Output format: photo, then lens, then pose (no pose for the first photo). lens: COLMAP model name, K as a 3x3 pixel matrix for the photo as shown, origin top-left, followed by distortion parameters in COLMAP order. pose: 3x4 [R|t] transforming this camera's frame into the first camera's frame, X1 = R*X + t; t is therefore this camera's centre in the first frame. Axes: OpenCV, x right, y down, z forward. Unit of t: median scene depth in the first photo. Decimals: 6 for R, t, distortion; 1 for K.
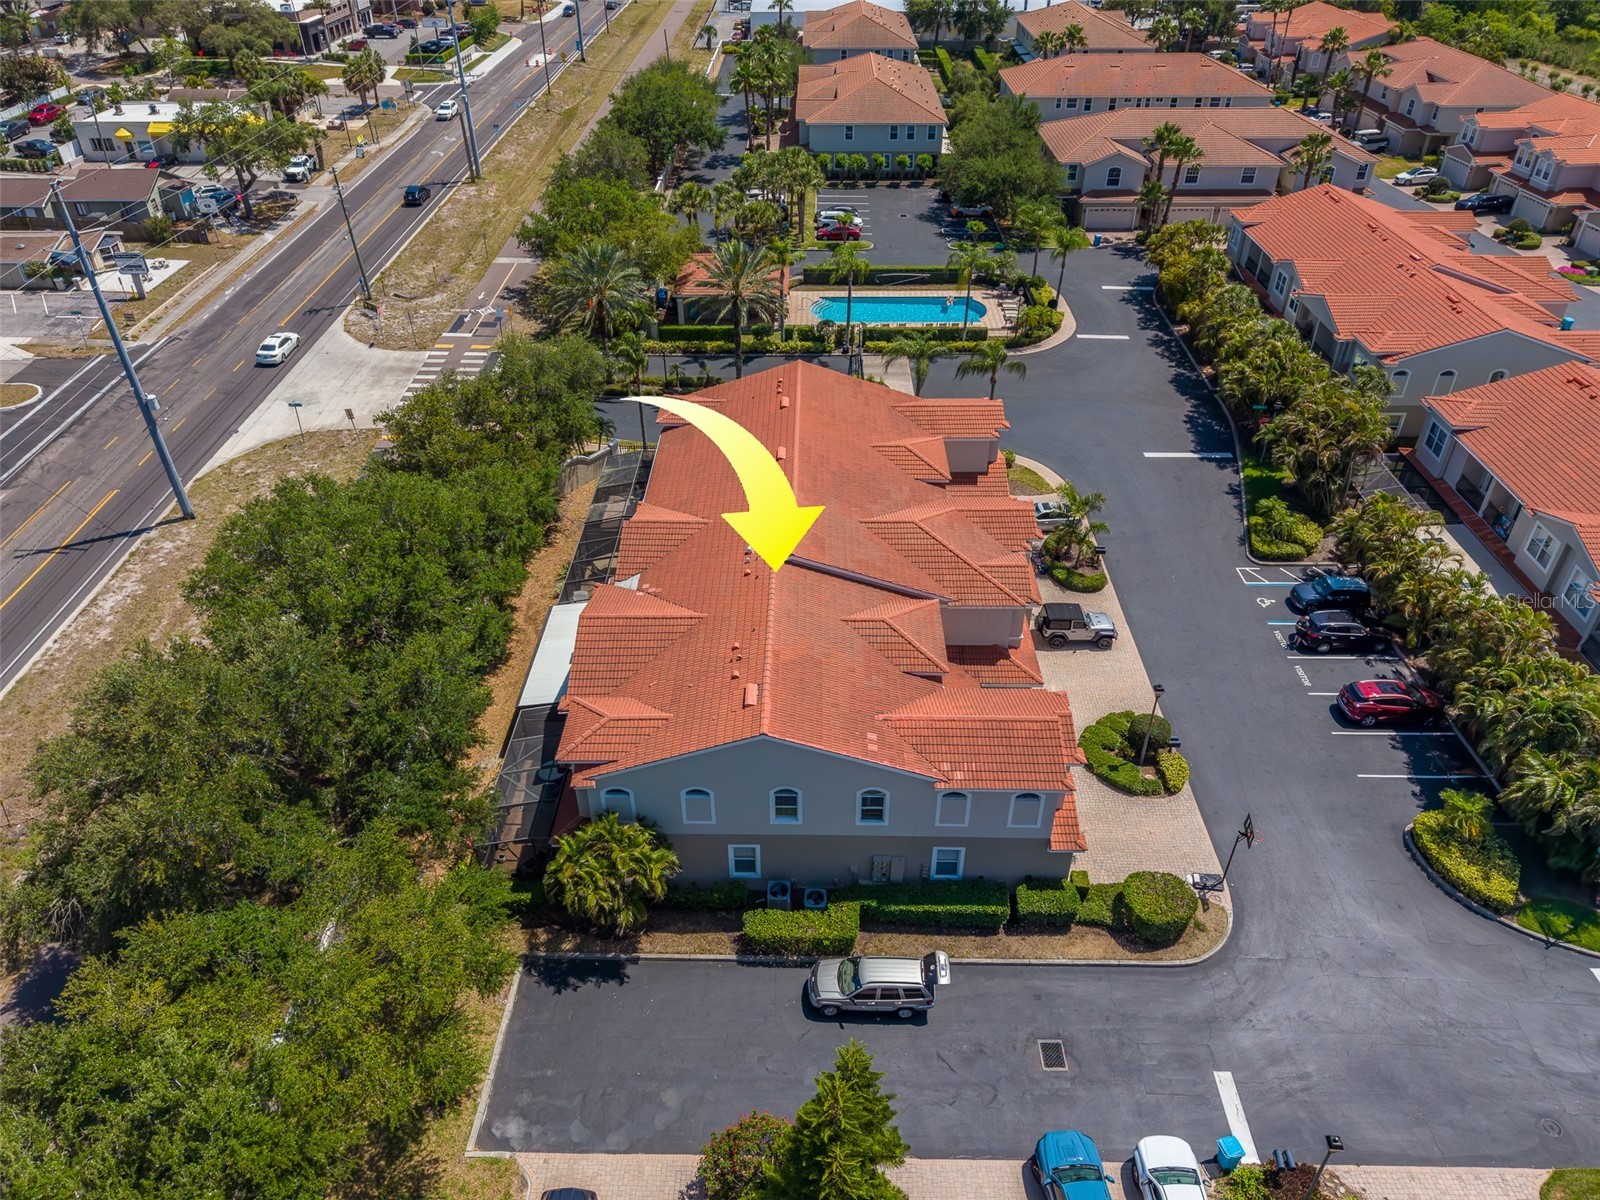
lens RADIAL K [[1117.3, 0, 800.3], [0, 1117.3, 553.0], [0, 0, 1]] dist [0.029955, -0.025796]
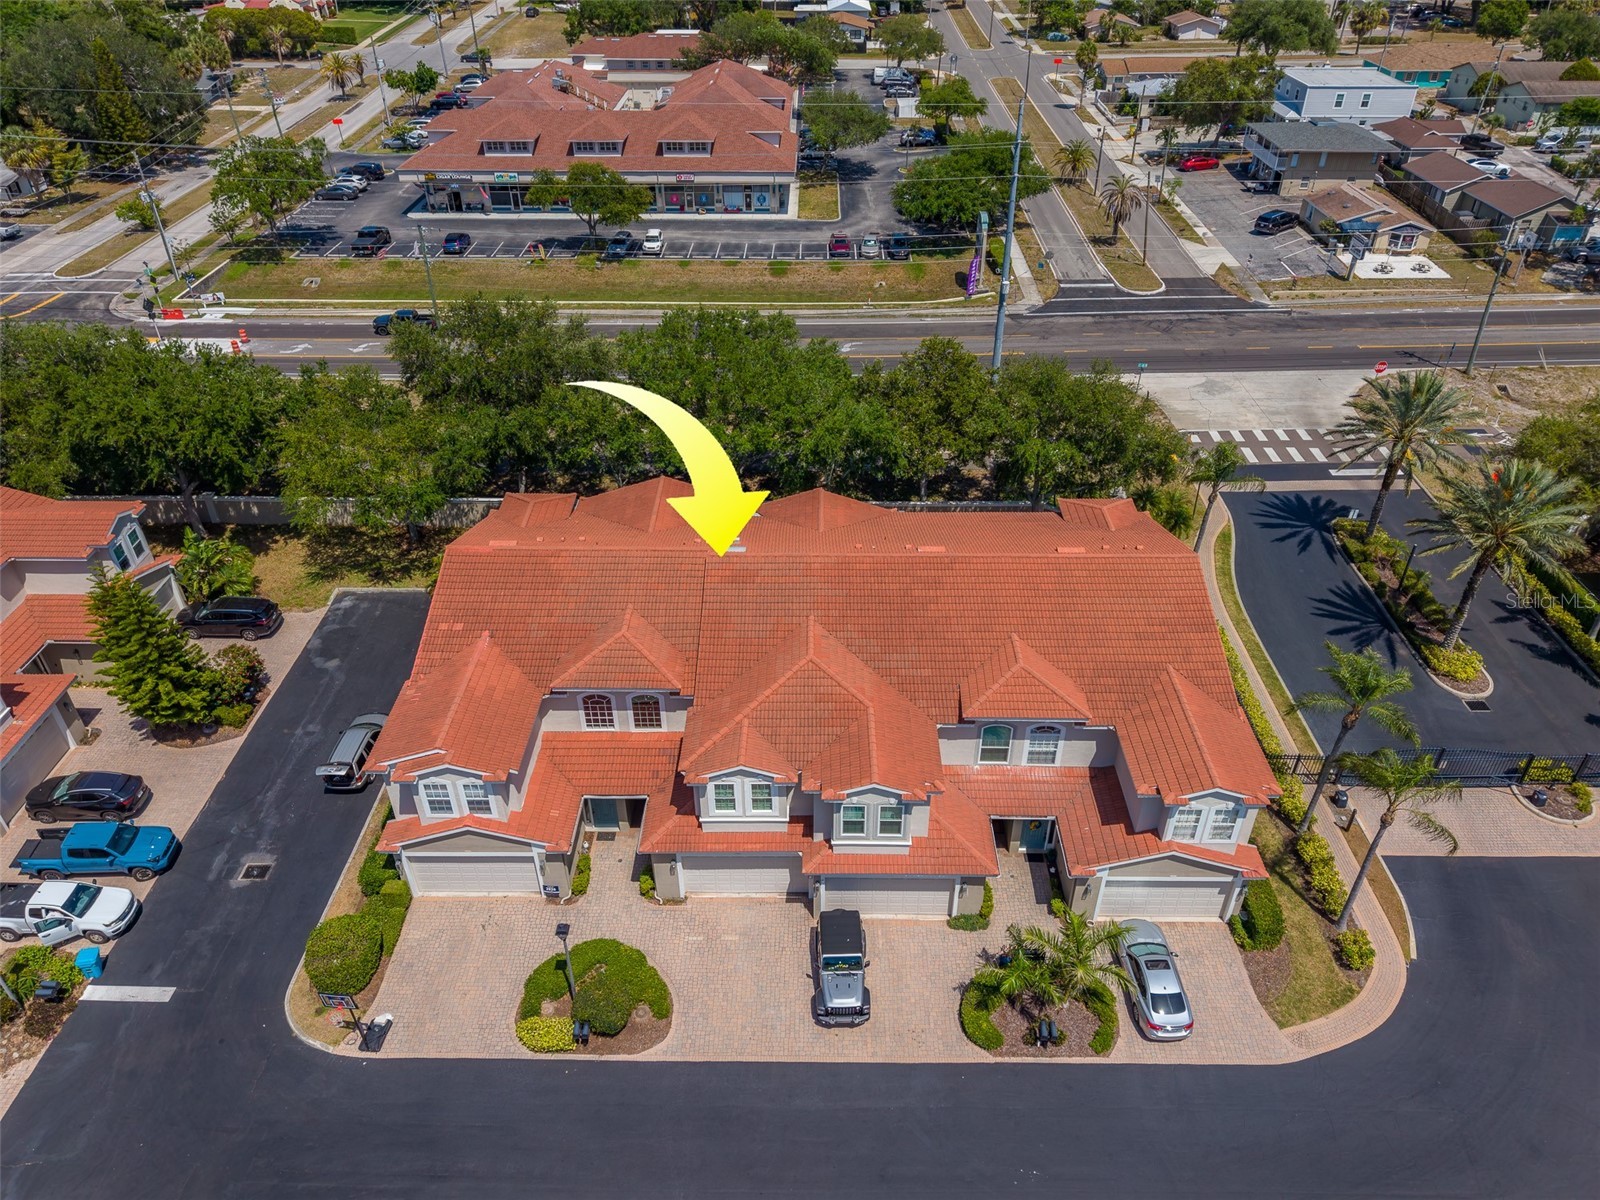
lens RADIAL K [[1091.8, 0, 818.3], [0, 1091.8, 580.5], [0, 0, 1]] dist [0.012151, -0.006635]
pose [[0.010166, 0.569617, -0.821847, 0.402389], [-0.550339, 0.689401, 0.471012, -0.247625], [0.834879, 0.447506, 0.320491, 0.403853]]
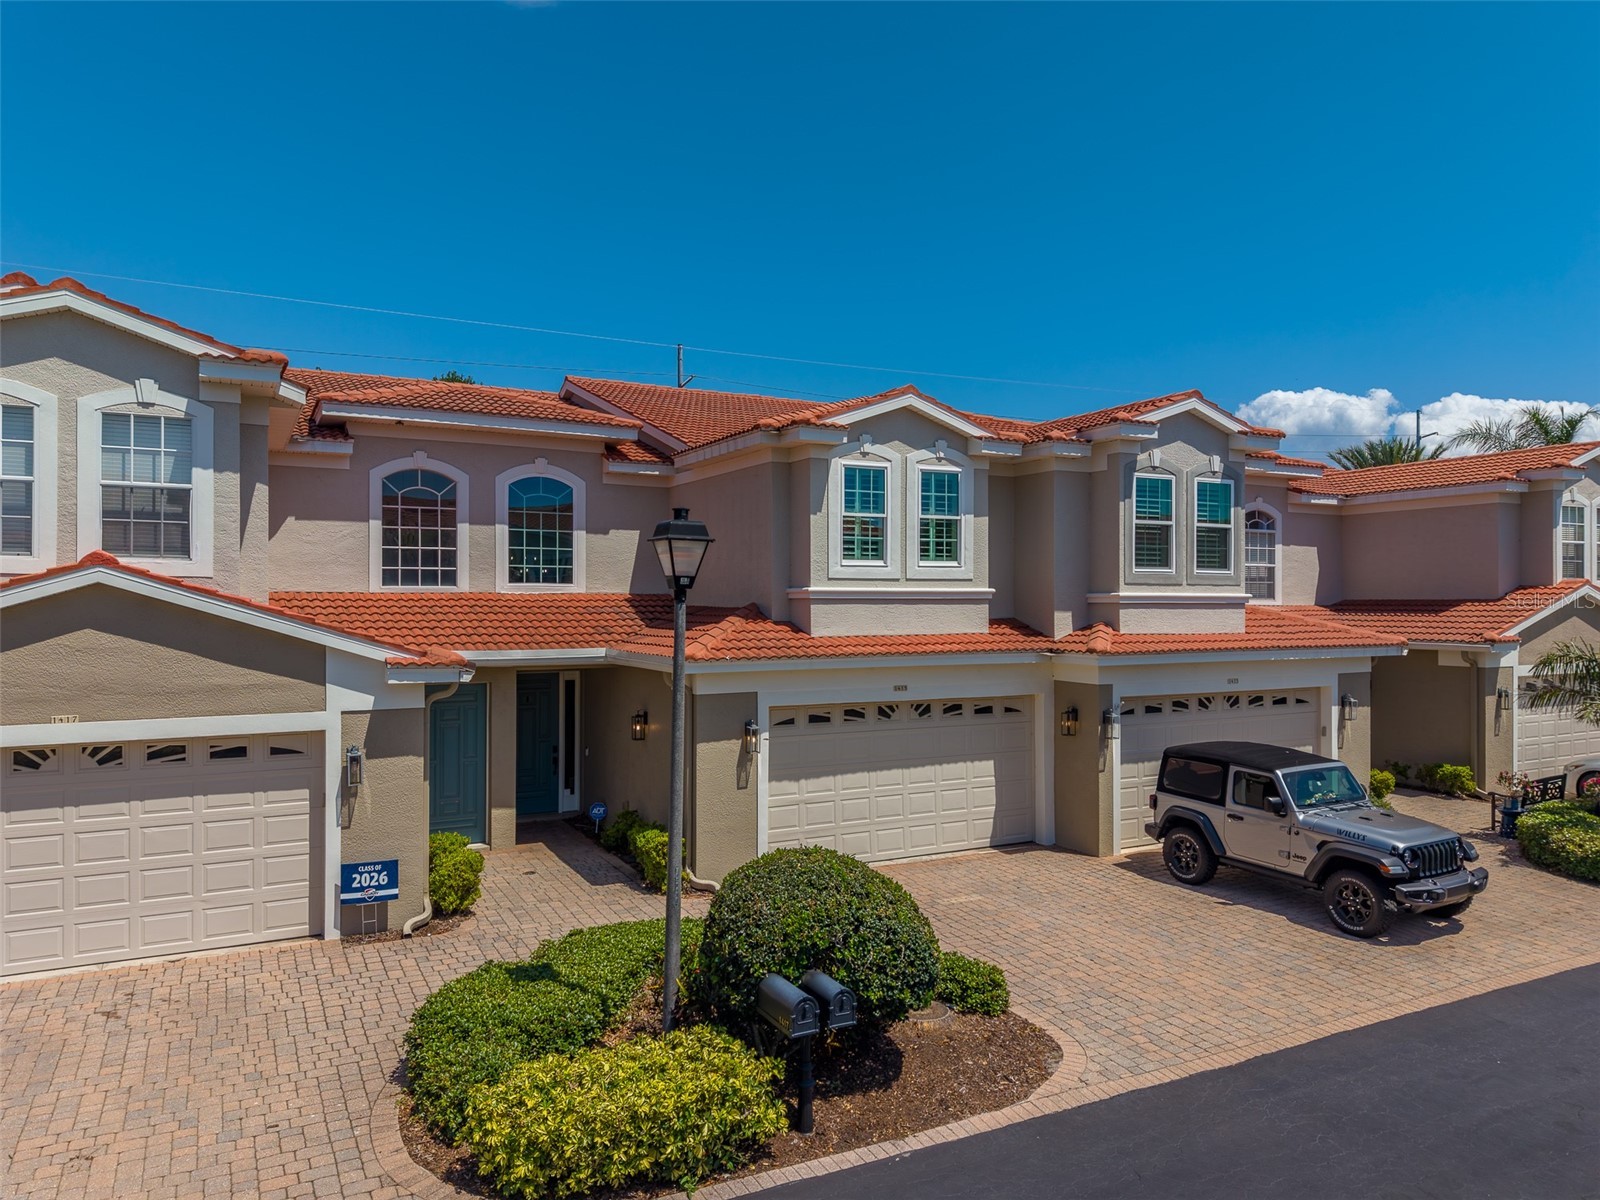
lens RADIAL K [[1076.4, 0, 800.0], [0, 1076.4, 600.0], [0, 0, 1]] dist [0.028362, -0.033274]
pose [[0.476163, 0.003643, -0.879349, 0.247666], [-0.484437, 0.835651, -0.258859, 0.084268], [0.733886, 0.549249, 0.399671, 0.478183]]
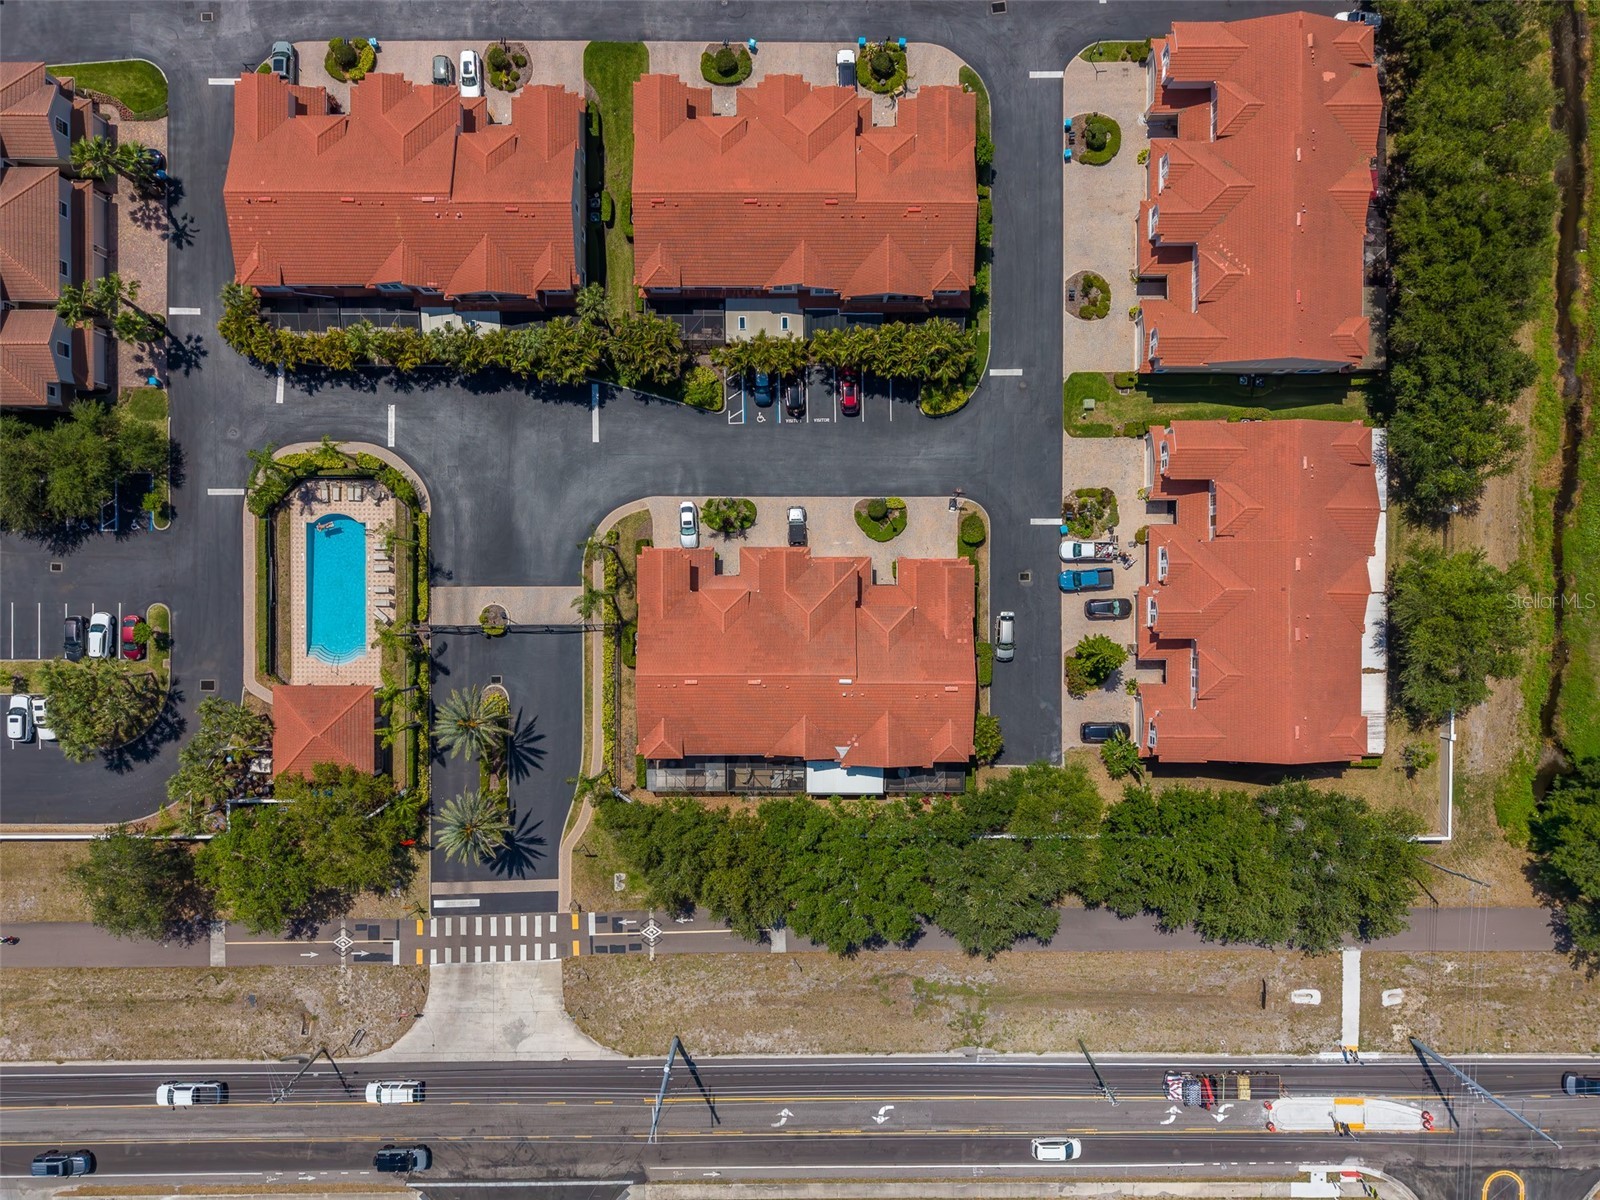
lens RADIAL K [[1092.2, 0, 792.9], [0, 1092.2, 610.1], [0, 0, 1]] dist [0.027311, -0.025774]
pose [[-0.014771, -0.999891, 0.000020, 0.060443], [0.549403, -0.008099, 0.835518, -0.929843], [-0.835427, 0.012352, 0.549462, -0.025470]]
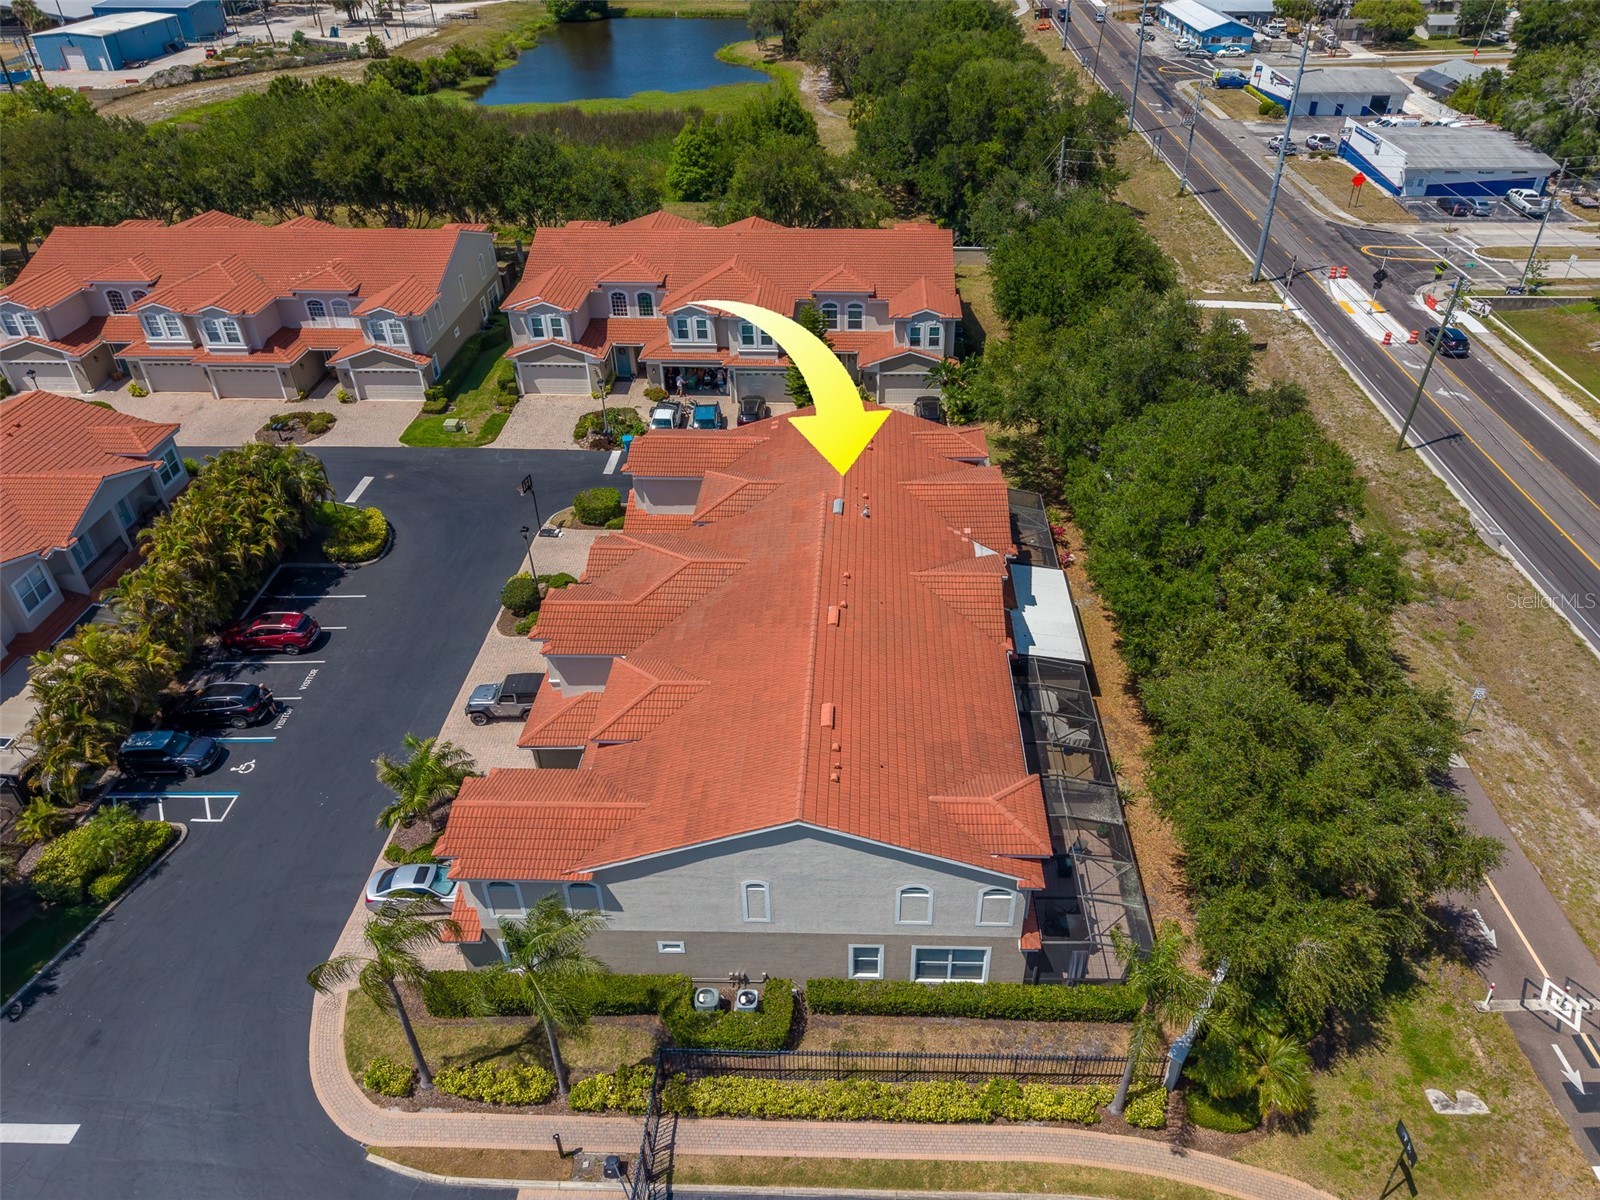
lens RADIAL K [[1090.2, 0, 844.7], [0, 1090.2, 600.9], [0, 0, 1]] dist [0.038247, -0.034696]
pose [[-0.999935, 0.001009, 0.011314, -0.020139], [0.010889, 0.368729, 0.929473, -0.475983], [-0.003234, 0.929537, -0.368716, 0.759059]]
